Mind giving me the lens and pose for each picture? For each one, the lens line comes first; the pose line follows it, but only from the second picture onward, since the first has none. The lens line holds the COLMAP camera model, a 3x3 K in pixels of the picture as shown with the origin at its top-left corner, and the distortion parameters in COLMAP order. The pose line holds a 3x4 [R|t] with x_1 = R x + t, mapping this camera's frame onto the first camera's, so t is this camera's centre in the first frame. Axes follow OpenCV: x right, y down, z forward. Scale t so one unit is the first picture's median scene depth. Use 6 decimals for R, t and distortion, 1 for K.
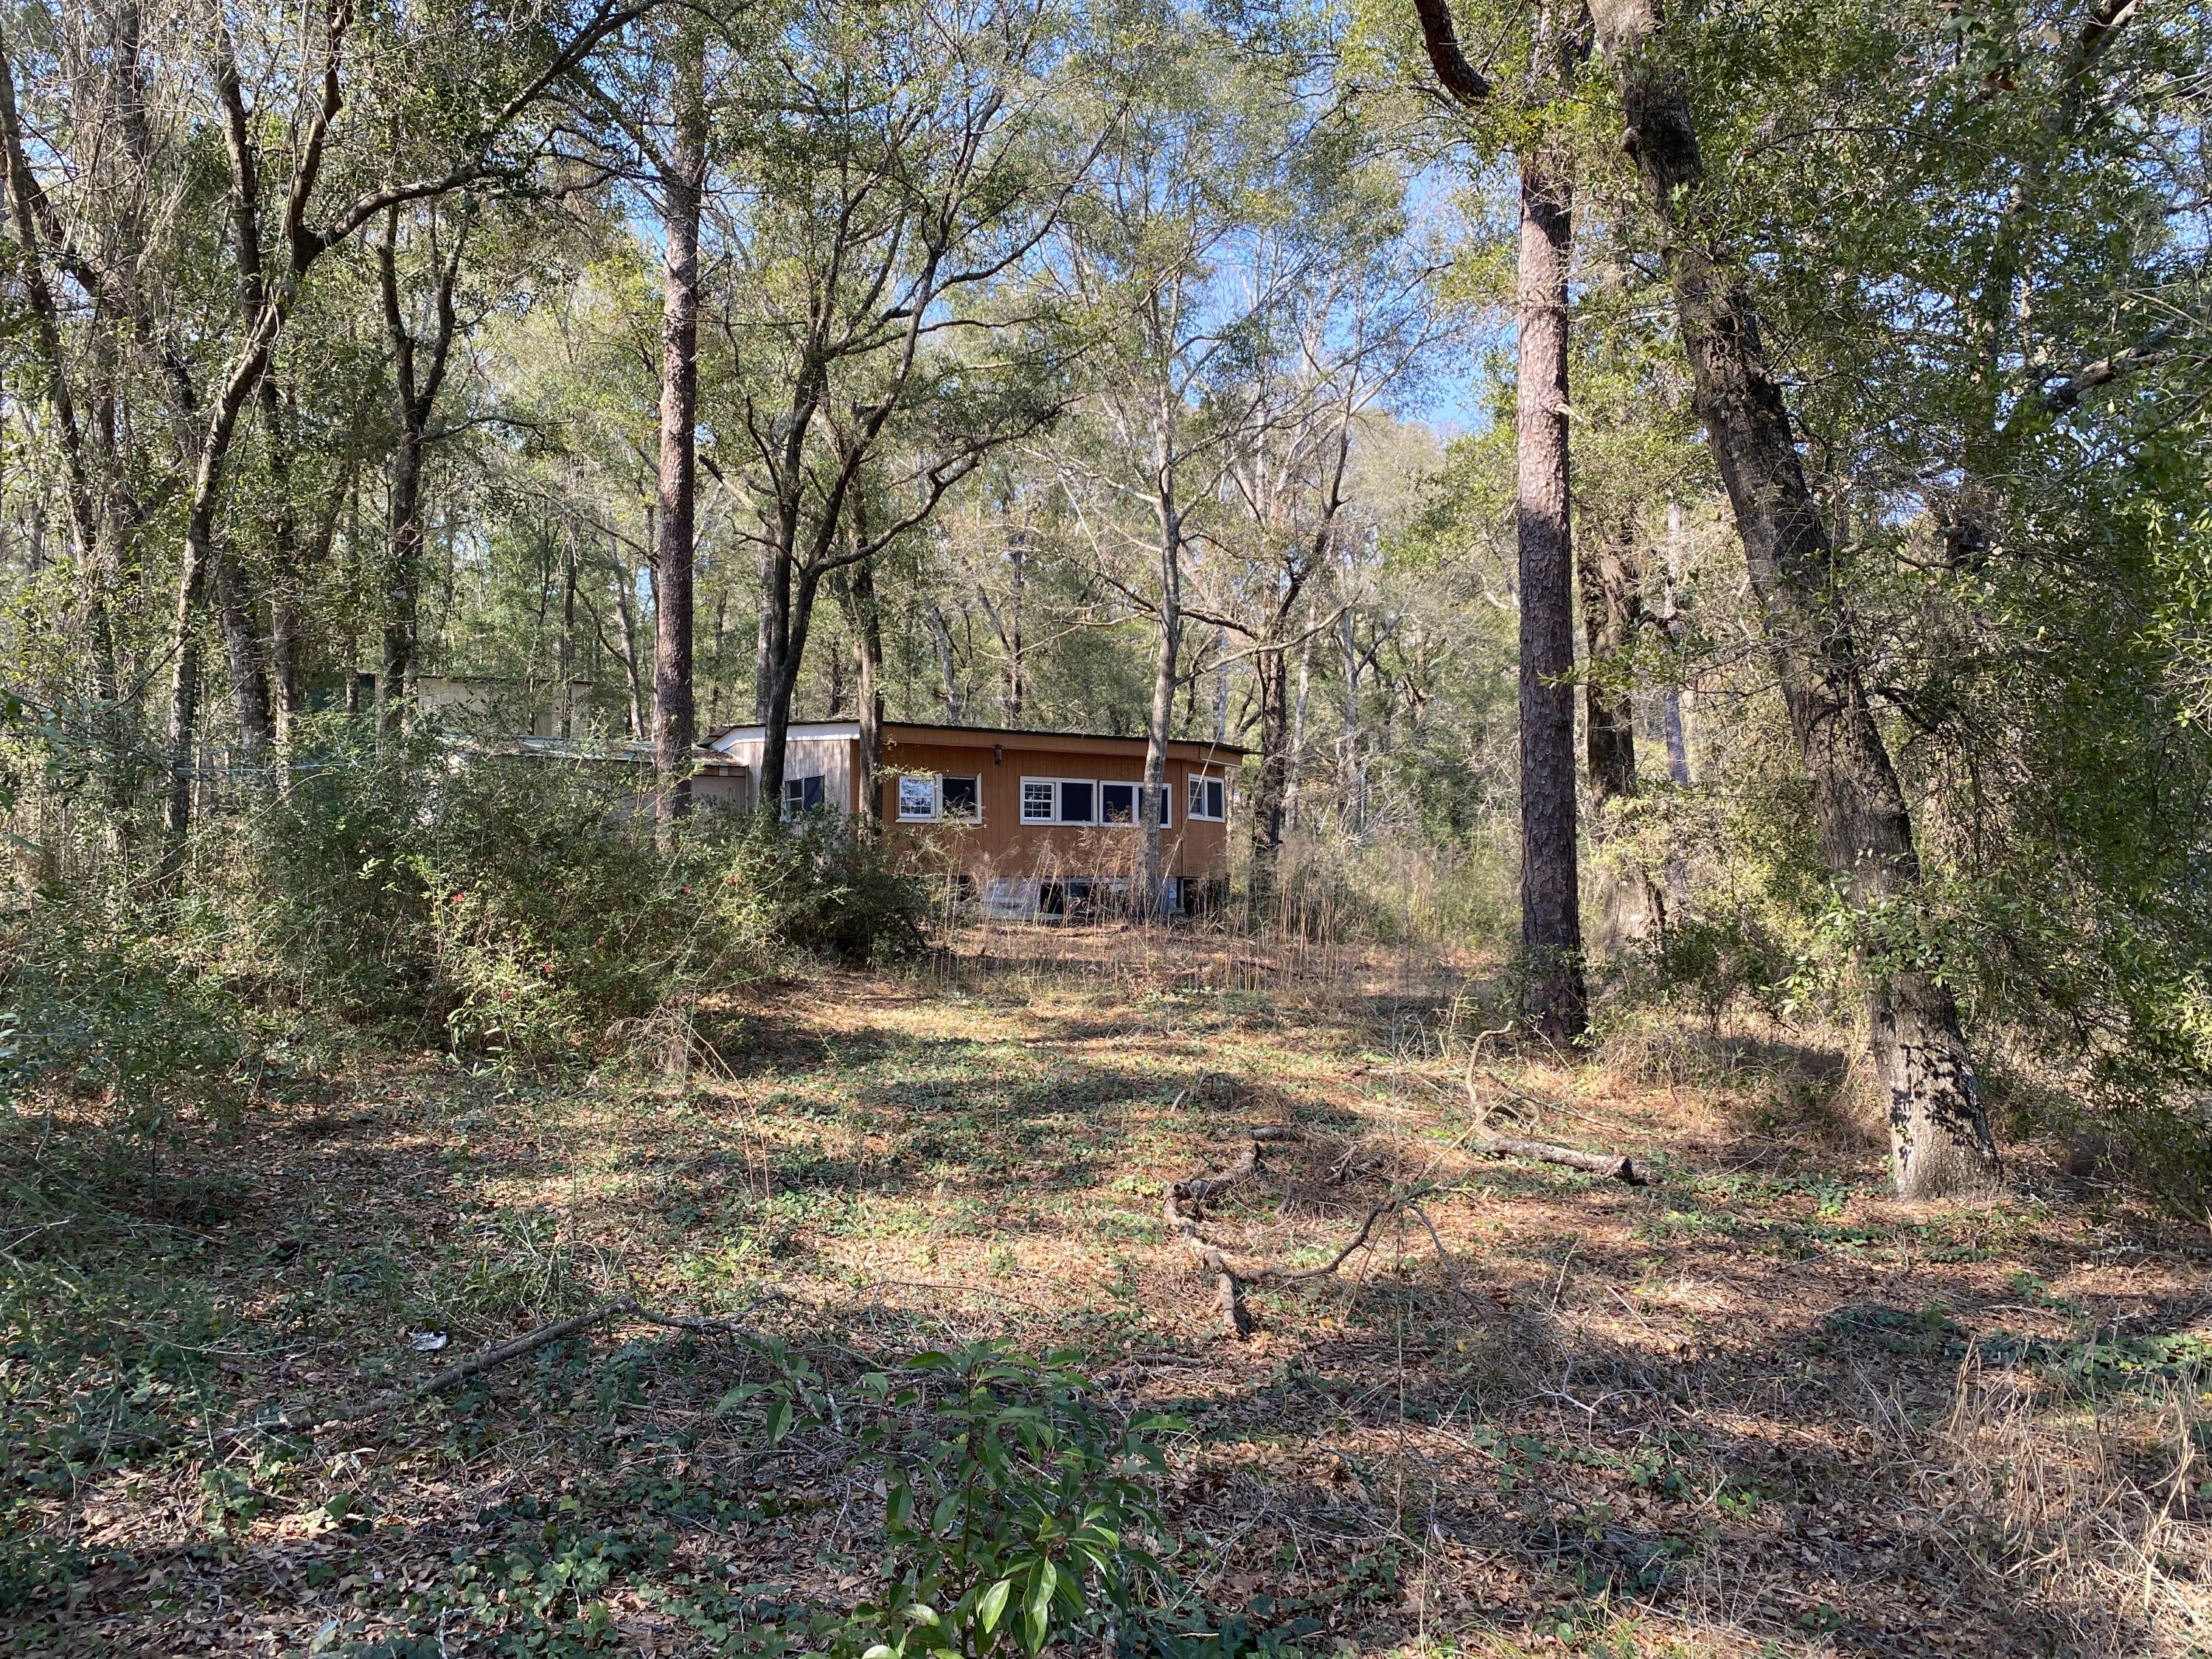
lens RADIAL K [[1660.1, 0, 1104.6], [0, 1660.1, 834.4], [0, 0, 1]] dist [0.002461, -0.000815]
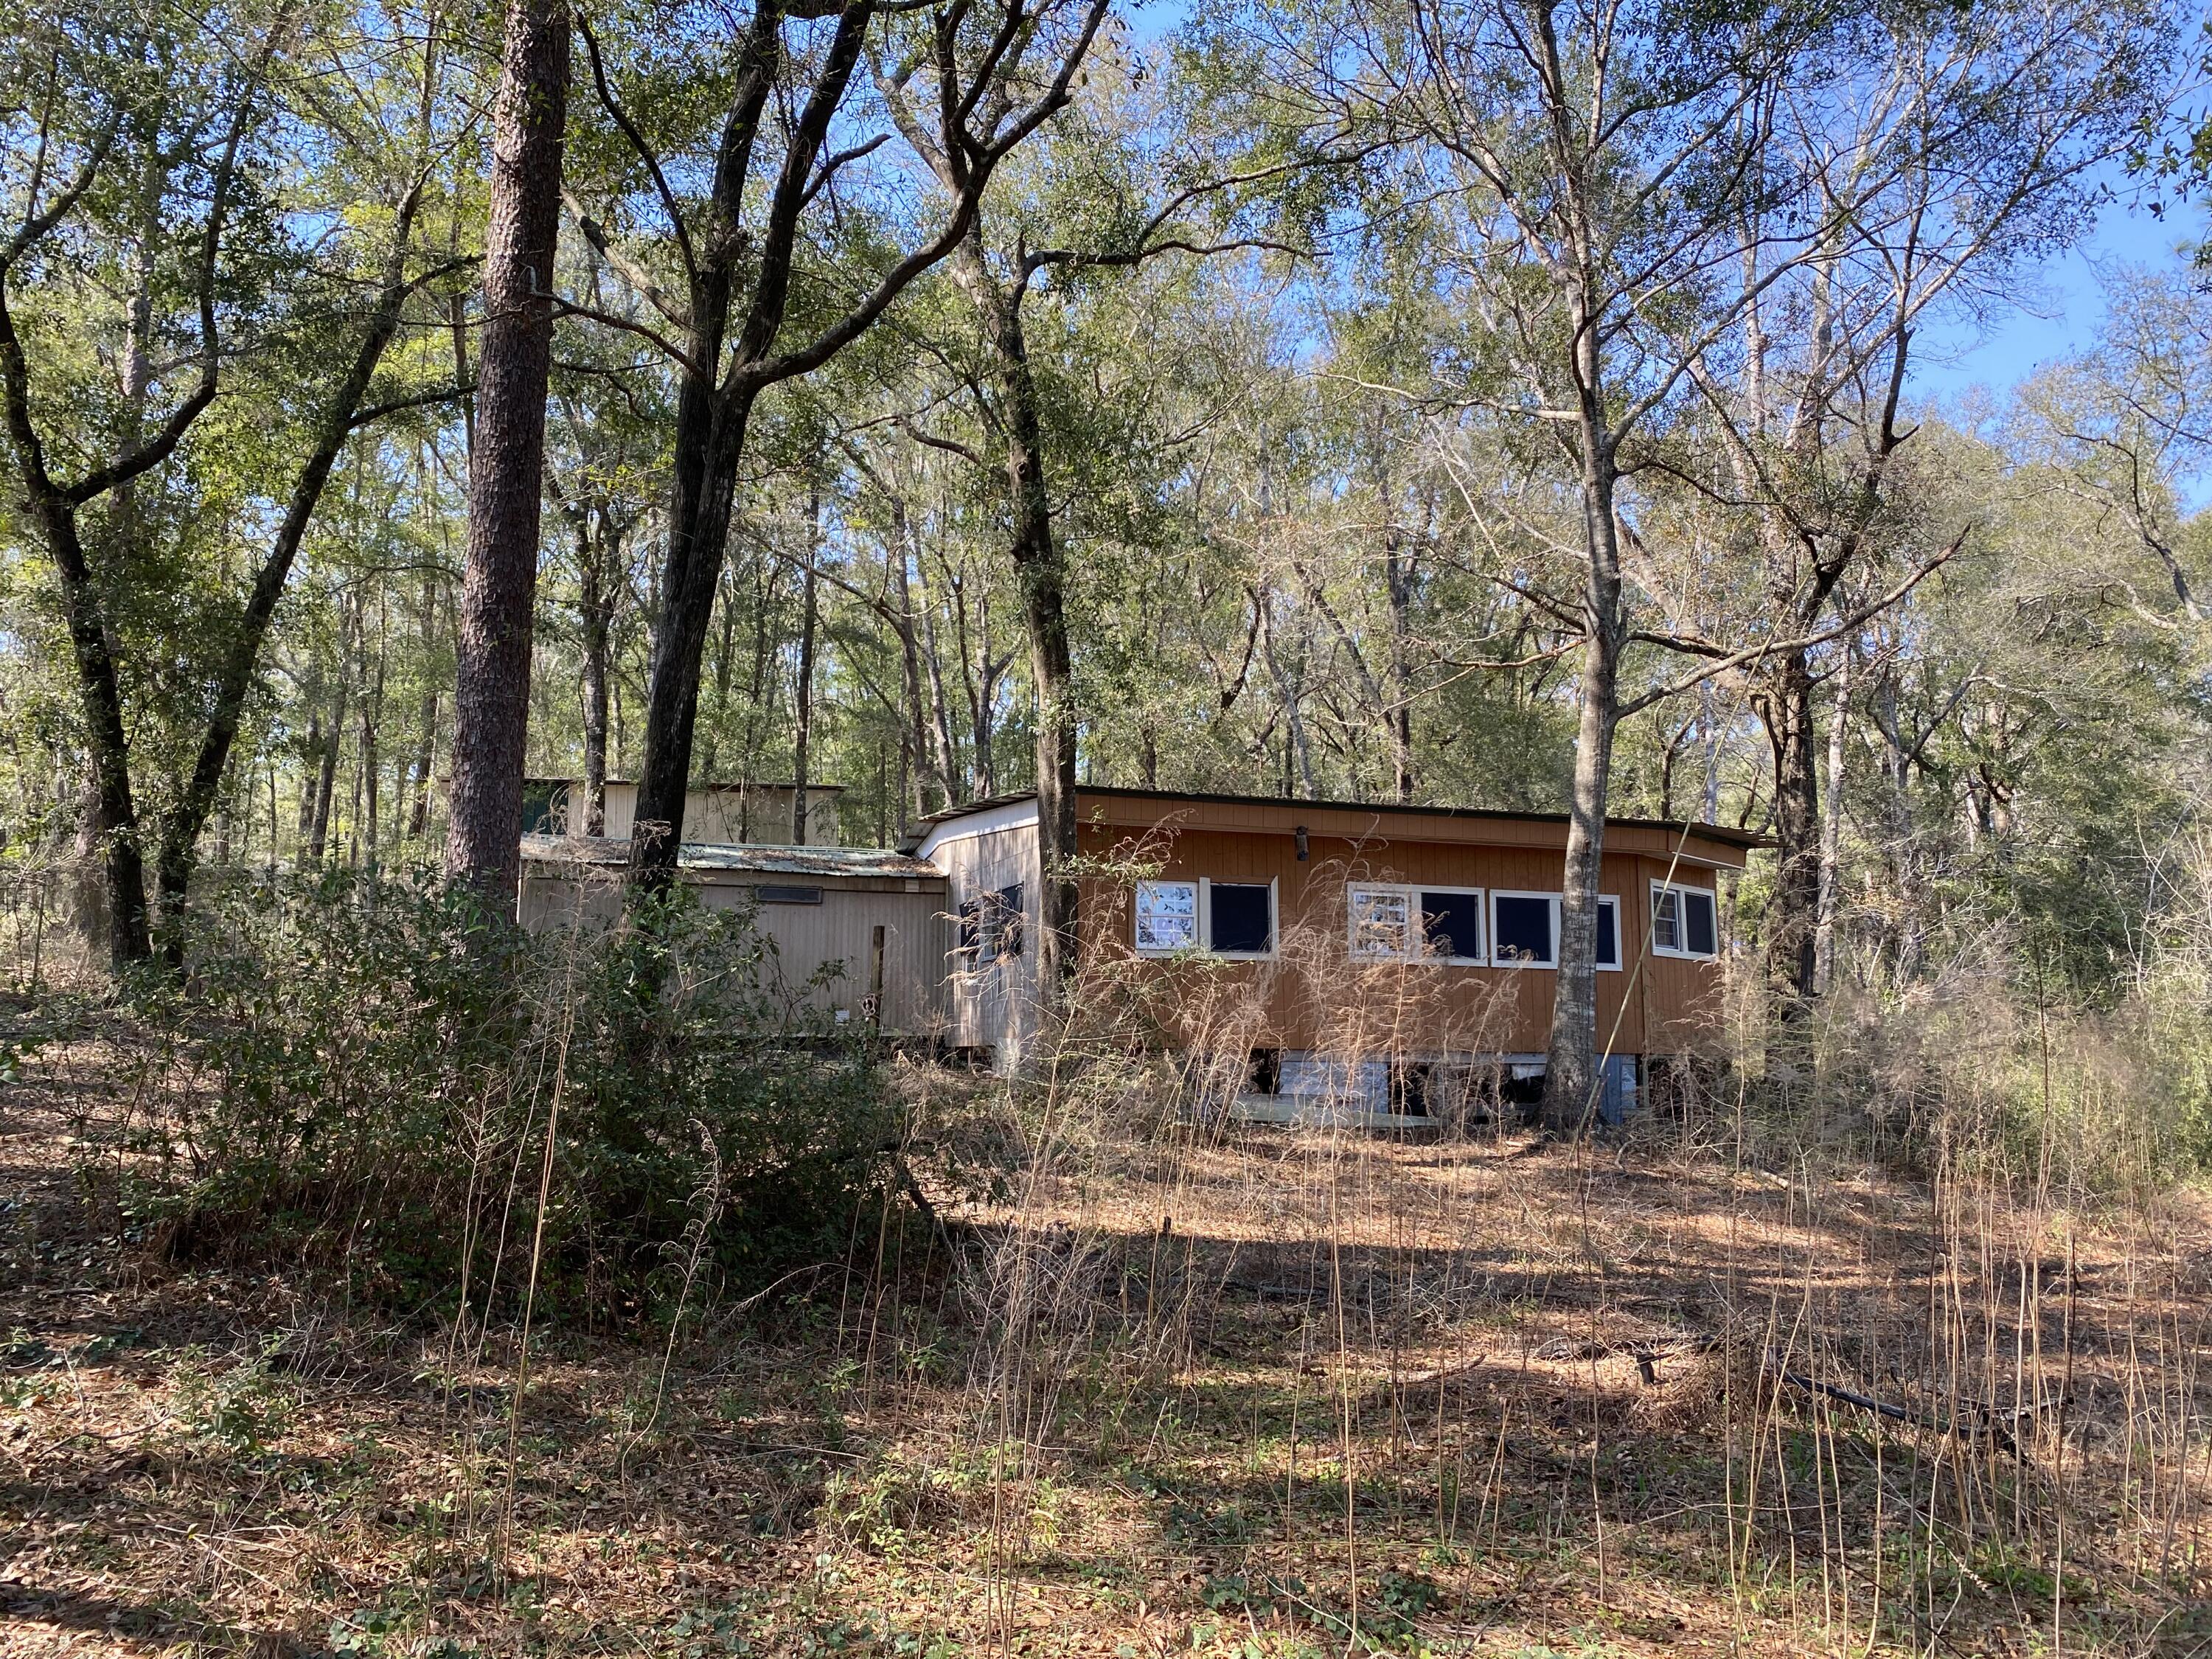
lens RADIAL K [[1660.1, 0, 1106.6], [0, 1660.1, 809.4], [0, 0, 1]] dist [0.002461, -0.000815]
pose [[0.959690, -0.028631, -0.279598, 0.032122], [-0.000078, 0.994771, -0.102132, -0.000410], [0.281060, 0.098037, 0.954669, 0.388791]]
